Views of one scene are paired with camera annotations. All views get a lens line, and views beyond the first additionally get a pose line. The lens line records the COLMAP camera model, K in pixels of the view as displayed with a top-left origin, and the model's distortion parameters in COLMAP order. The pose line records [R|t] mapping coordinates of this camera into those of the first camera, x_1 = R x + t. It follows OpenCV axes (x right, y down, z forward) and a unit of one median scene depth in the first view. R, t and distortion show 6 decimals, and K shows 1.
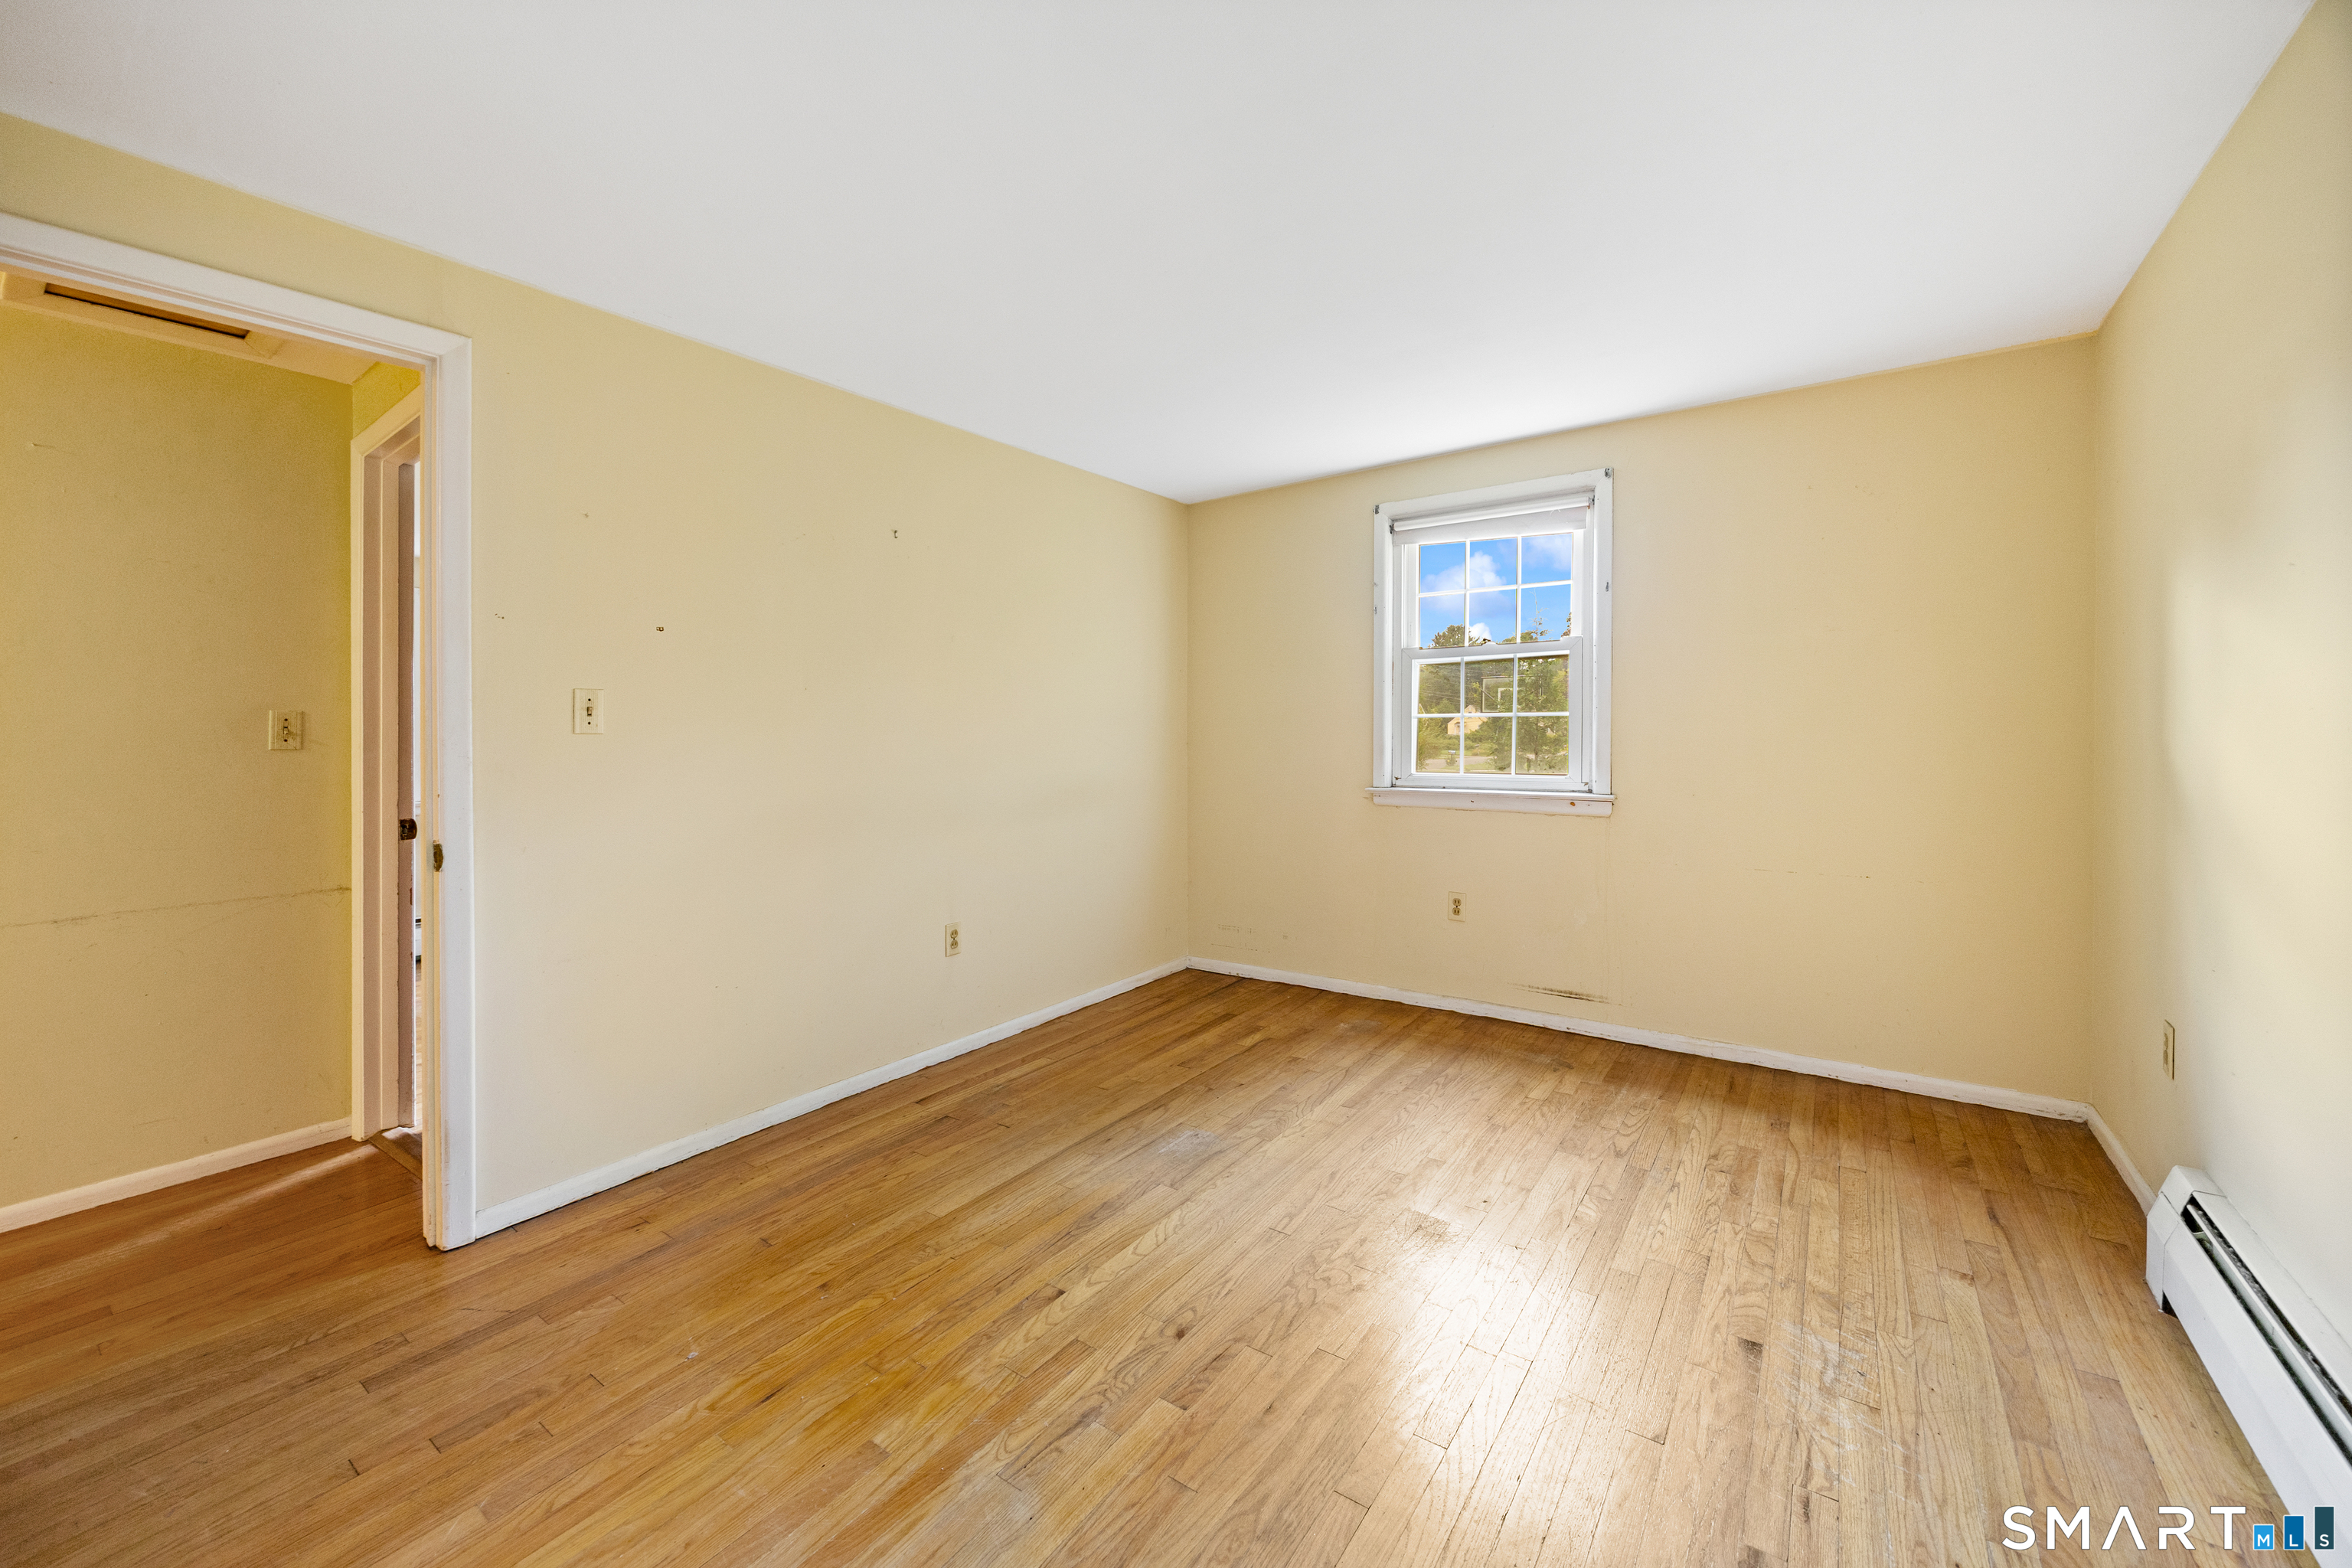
lens RADIAL K [[929.4, 0, 1167.9], [0, 929.4, 731.4], [0, 0, 1]] dist [0.000762, 0.000141]
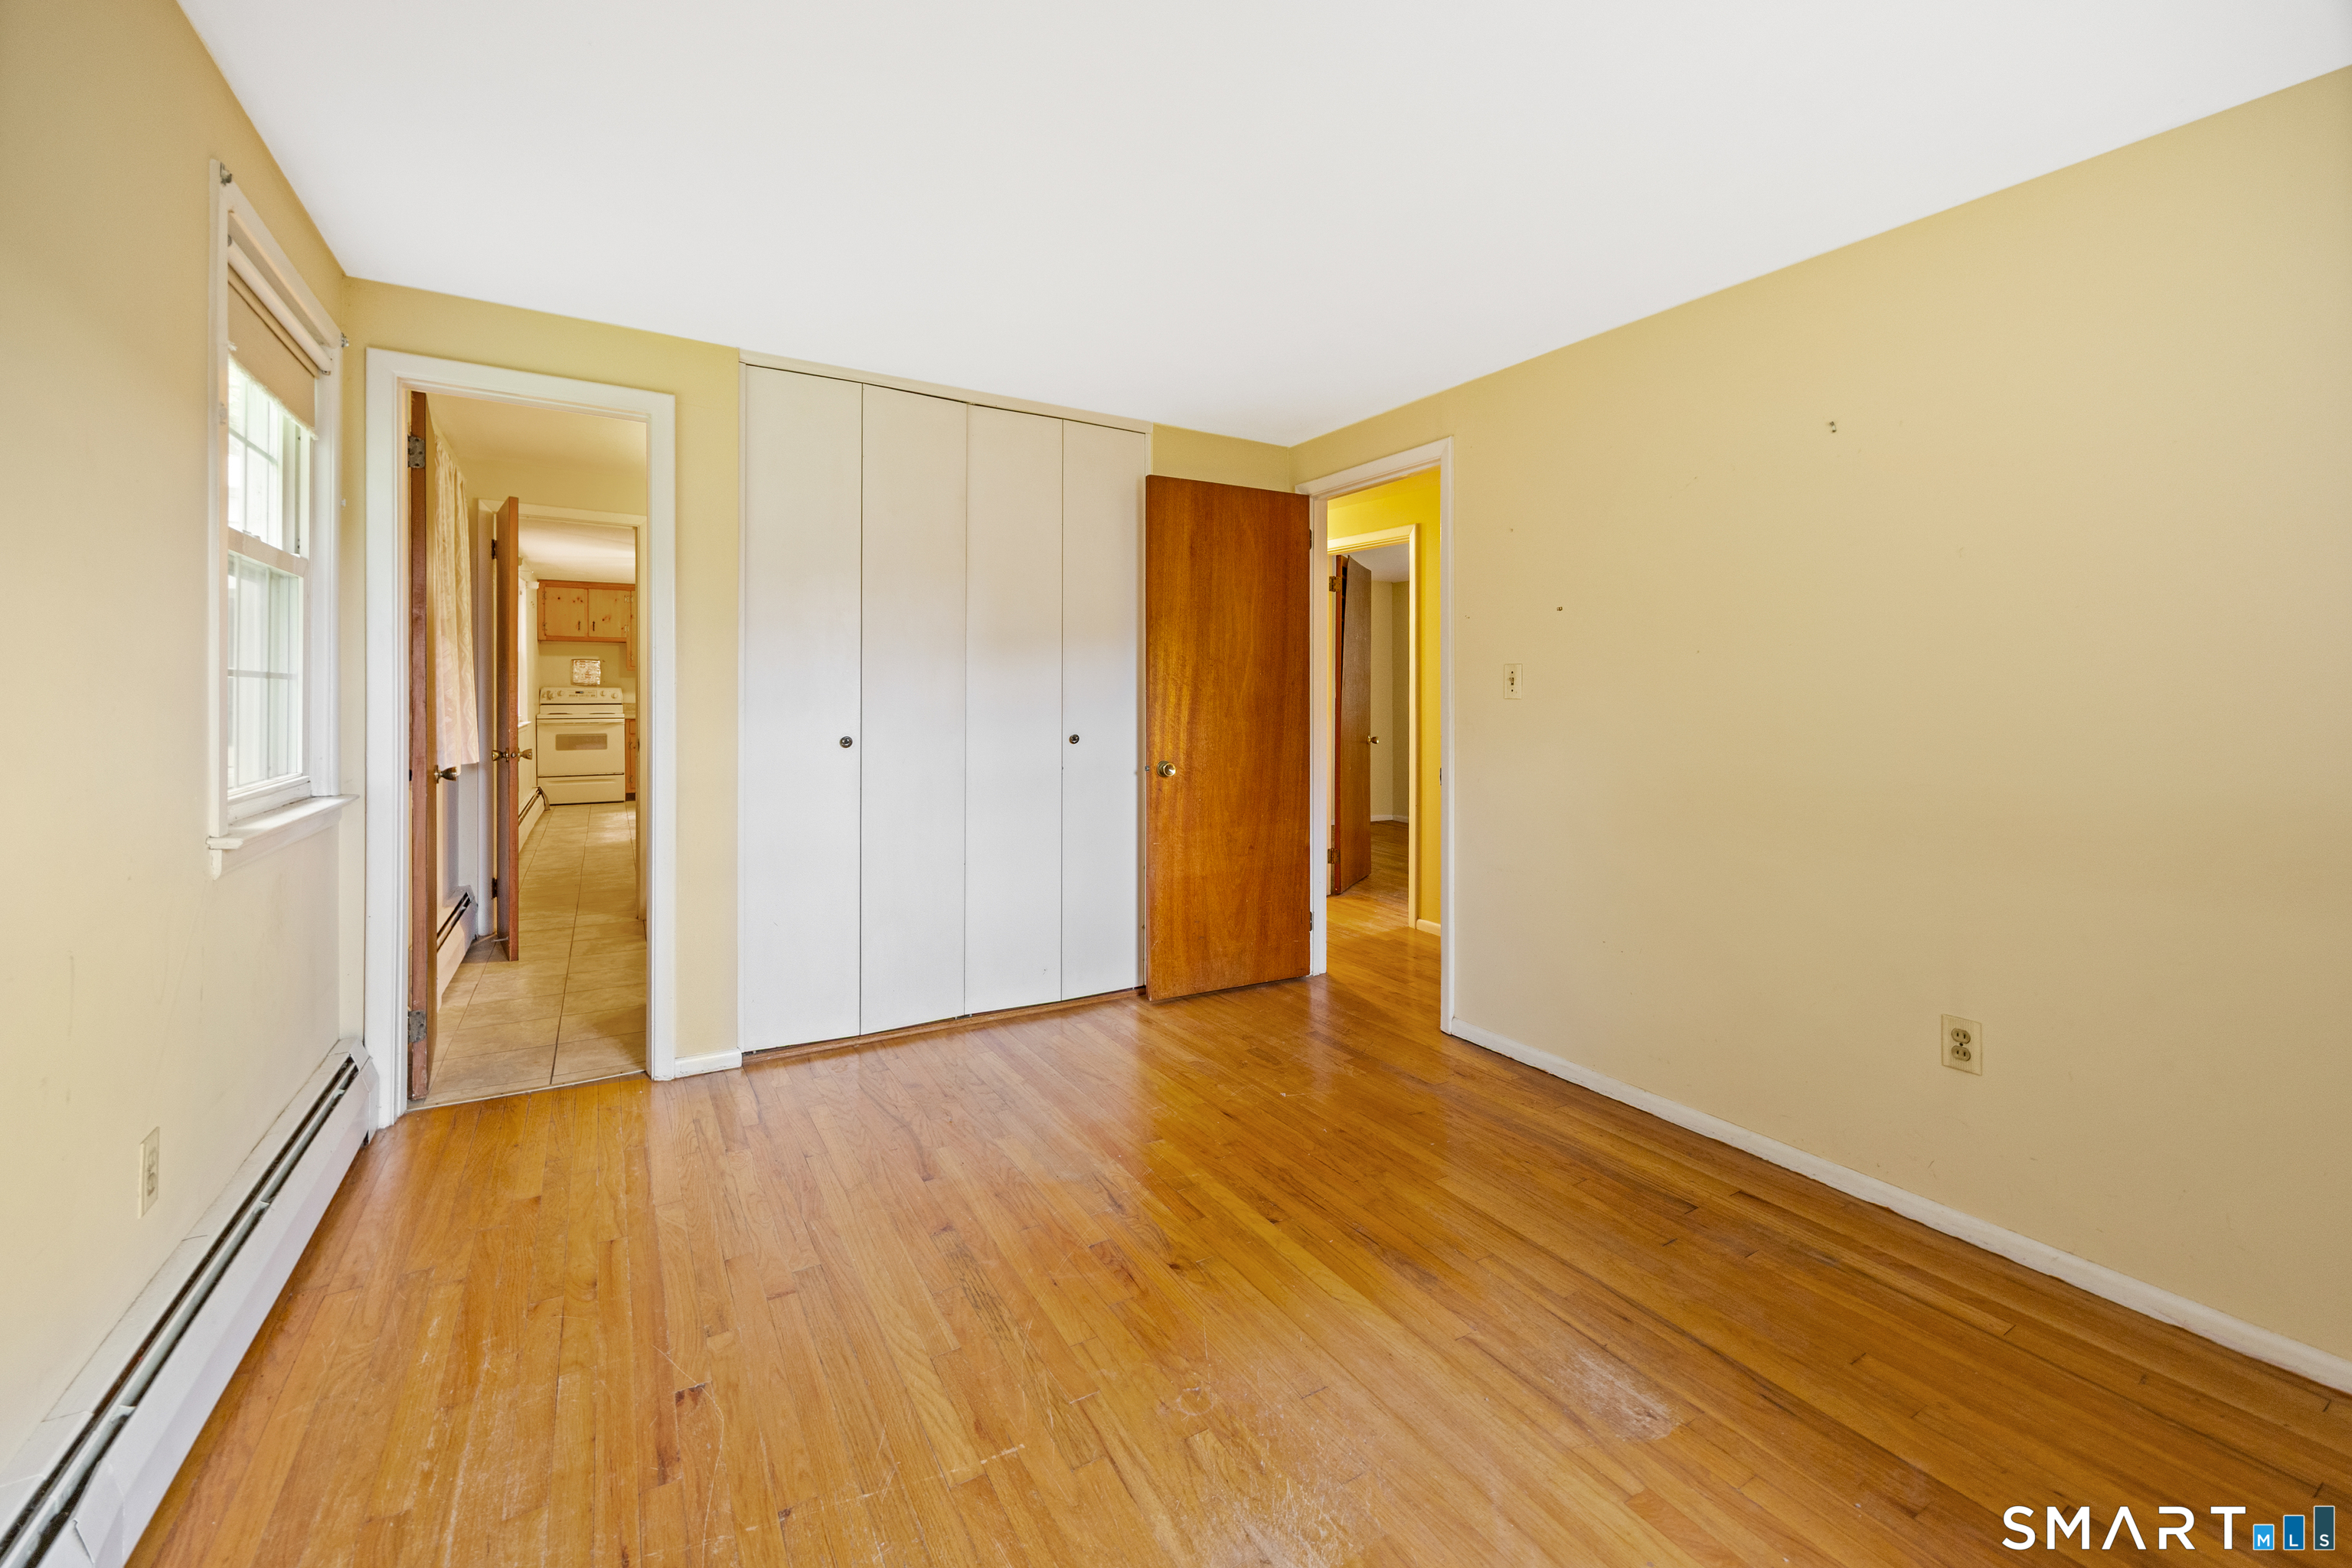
lens RADIAL K [[964.6, 0, 1165.7], [0, 964.6, 681.3], [0, 0, 1]] dist [0.000917, 0.000167]
pose [[-0.406125, -0.004829, -0.913805, 0.676309], [-0.003229, 0.999987, -0.003849, -0.012592], [0.913812, 0.001388, -0.406136, 0.941680]]
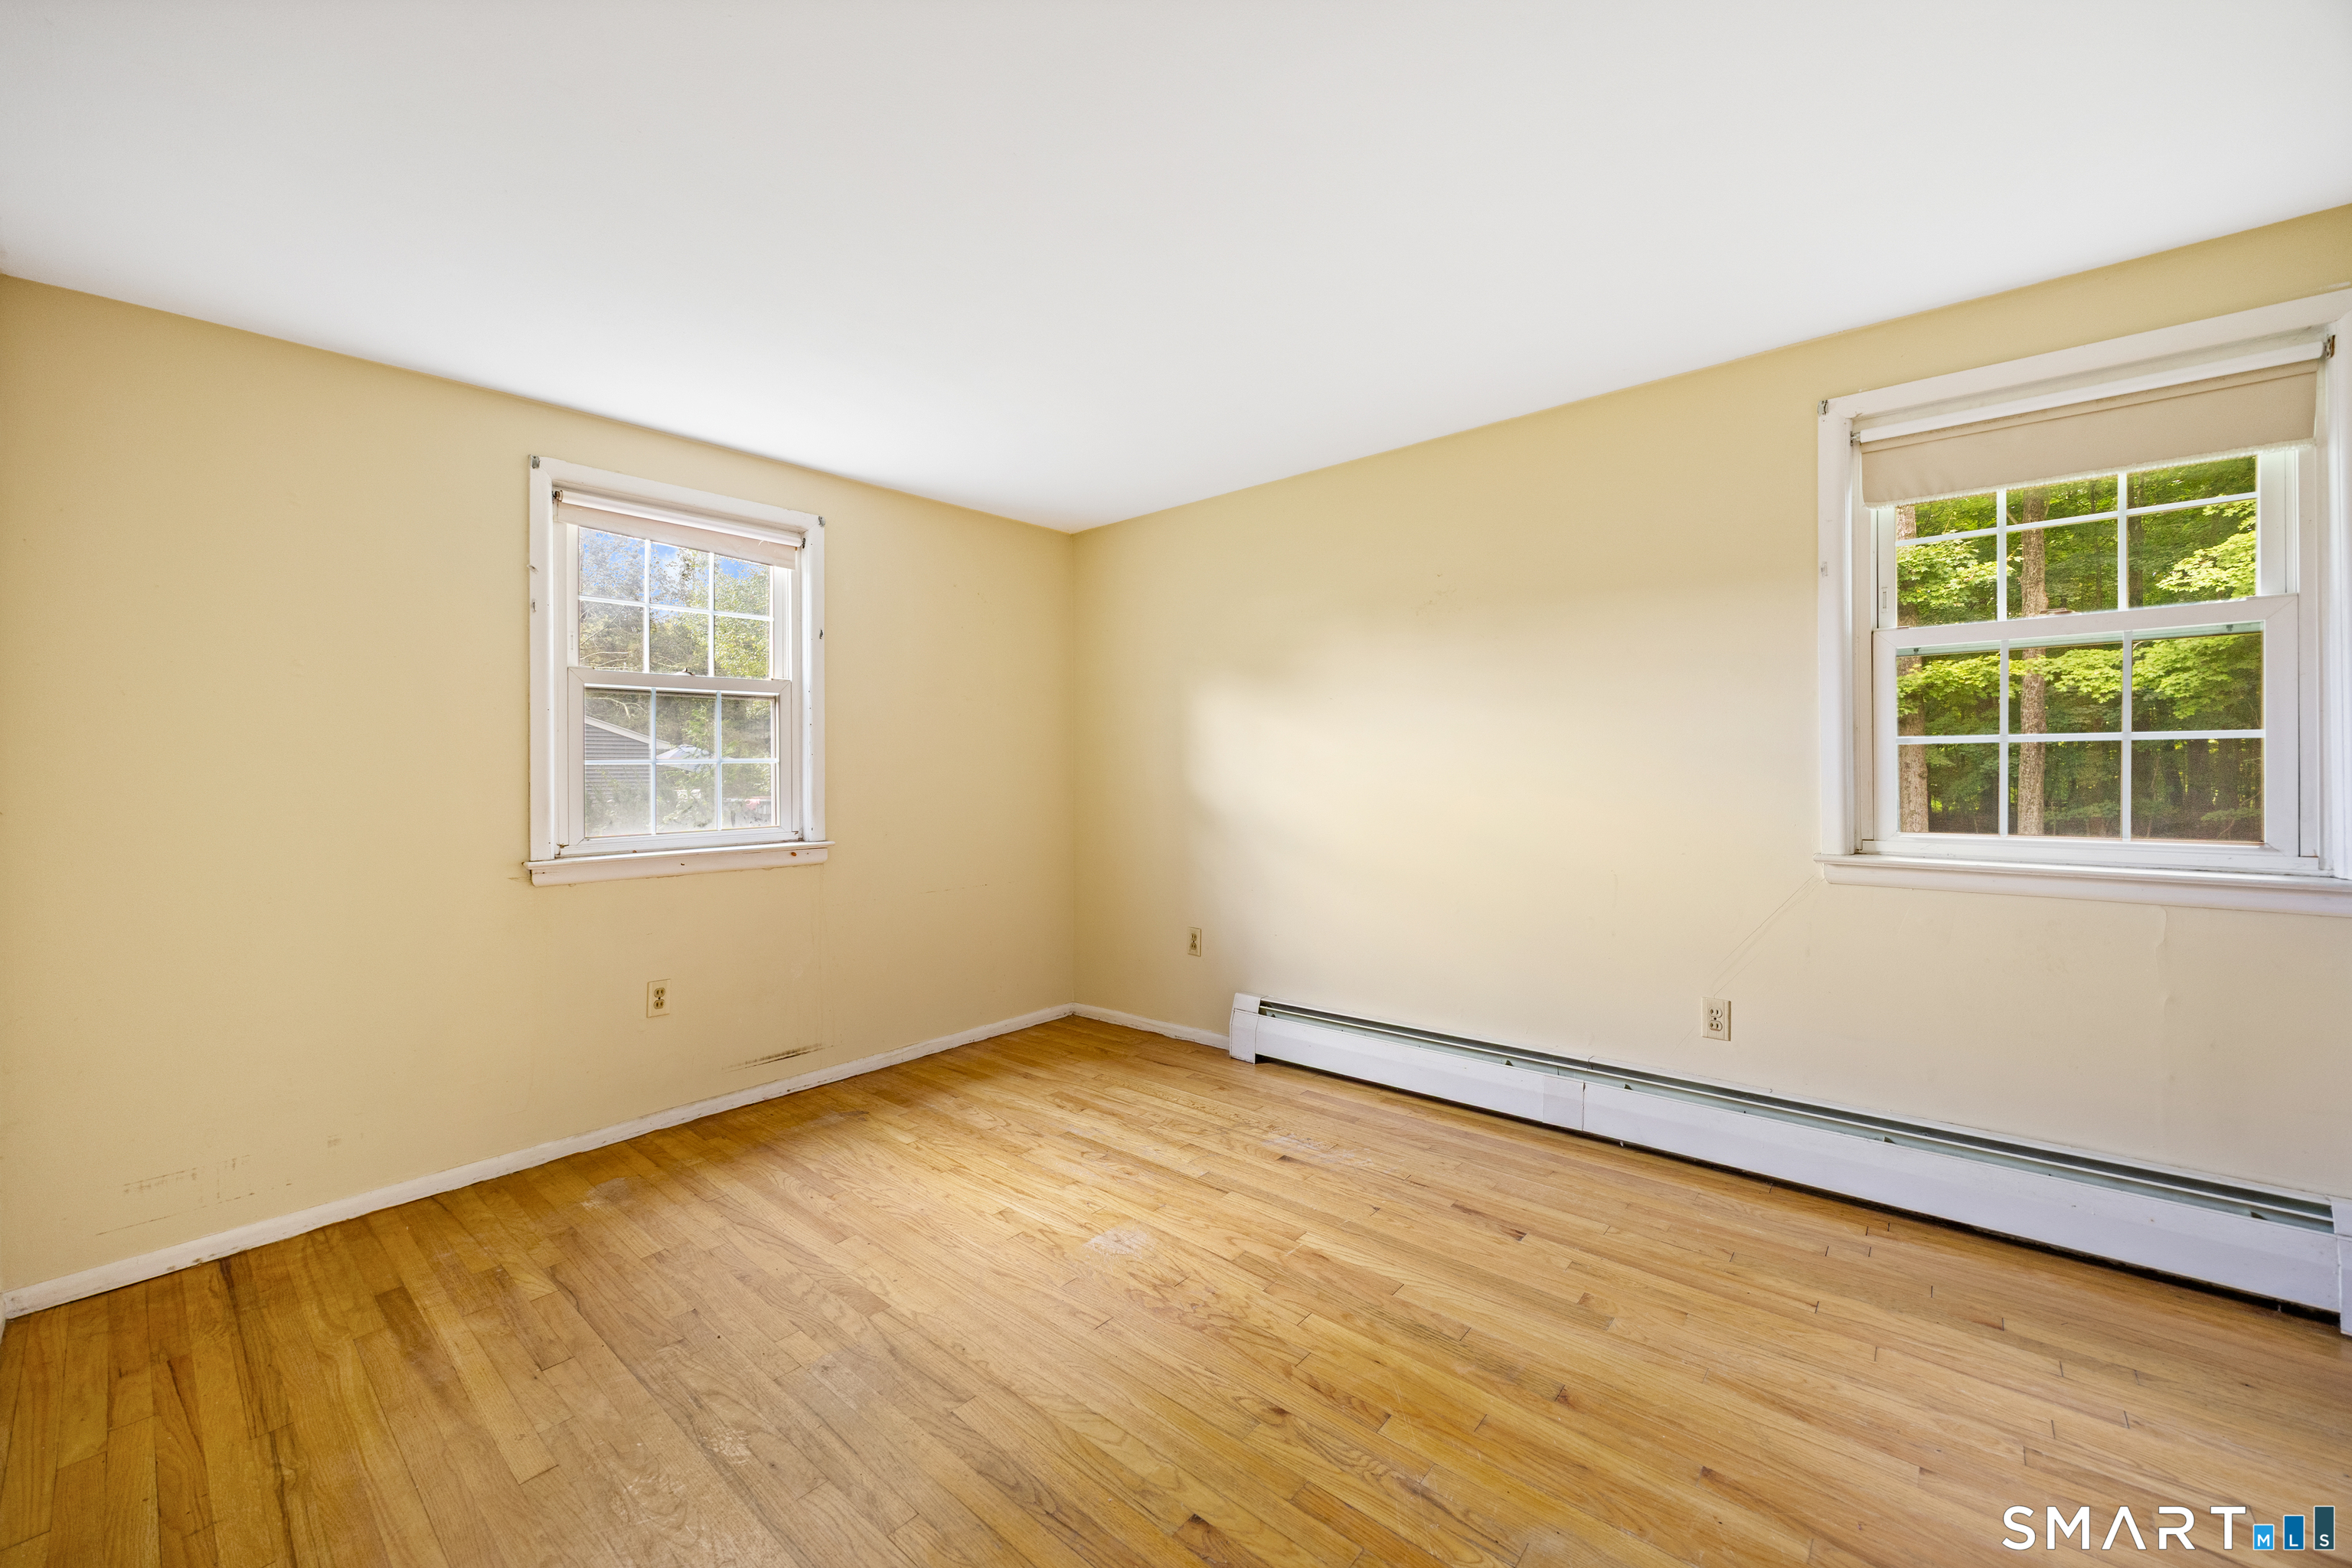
lens RADIAL K [[908.0, 0, 1176.0], [0, 908.0, 784.0], [0, 0, 1]] dist [-0.000673, -0.000026]
pose [[0.088511, -0.006014, 0.996057, -0.586232], [0.014878, 0.999878, 0.004715, 0.009453], [-0.995964, 0.014402, 0.088590, 0.662563]]
